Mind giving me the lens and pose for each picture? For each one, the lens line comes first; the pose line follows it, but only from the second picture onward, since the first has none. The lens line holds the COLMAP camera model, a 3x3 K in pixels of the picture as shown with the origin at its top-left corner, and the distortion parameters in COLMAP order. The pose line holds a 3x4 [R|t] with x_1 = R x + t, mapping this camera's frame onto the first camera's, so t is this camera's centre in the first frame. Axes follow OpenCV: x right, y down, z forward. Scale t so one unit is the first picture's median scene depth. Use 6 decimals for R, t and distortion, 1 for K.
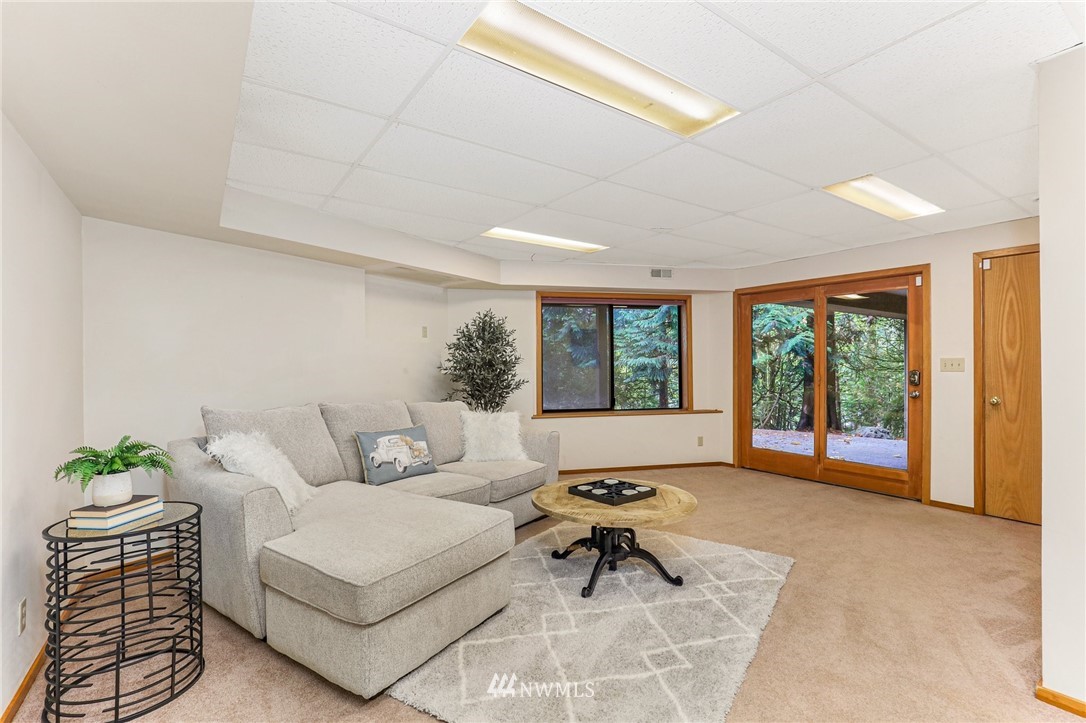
lens RADIAL K [[497.3, 0, 541.2], [0, 497.3, 362.7], [0, 0, 1]] dist [-0.016424, 0.006428]
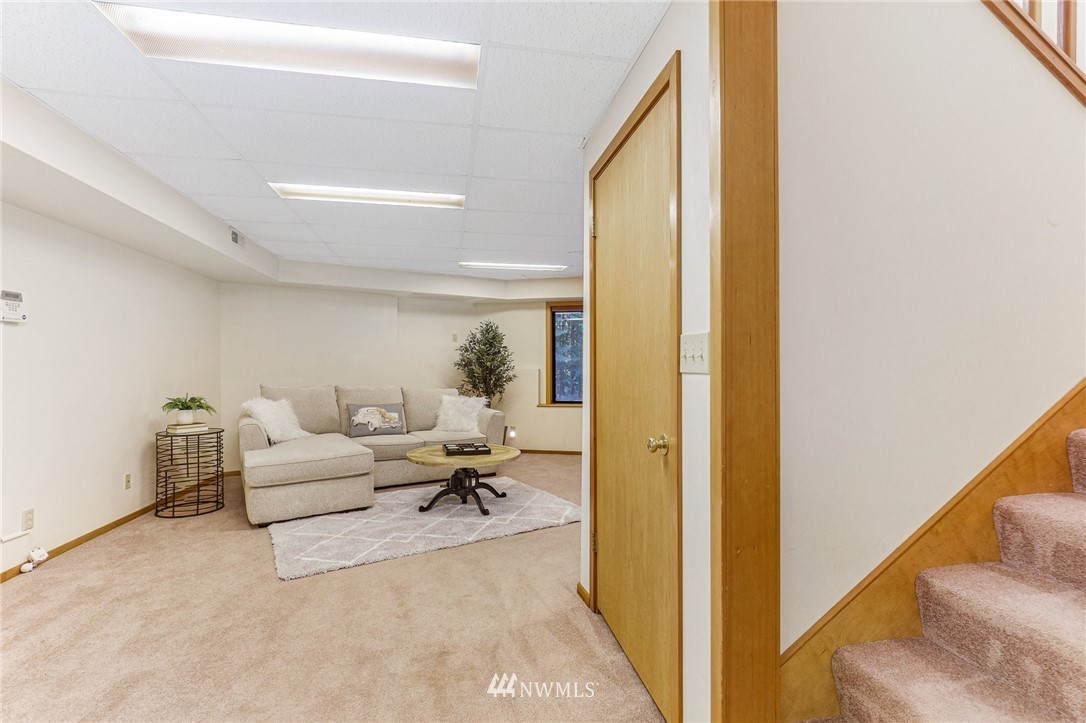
lens RADIAL K [[497.3, 0, 546.5], [0, 497.3, 362.3], [0, 0, 1]] dist [-0.016424, 0.006428]
pose [[0.918339, 0.002945, -0.395784, 0.834565], [-0.003760, 0.999992, -0.001284, 0.006360], [0.395777, 0.002667, 0.918343, -0.209704]]
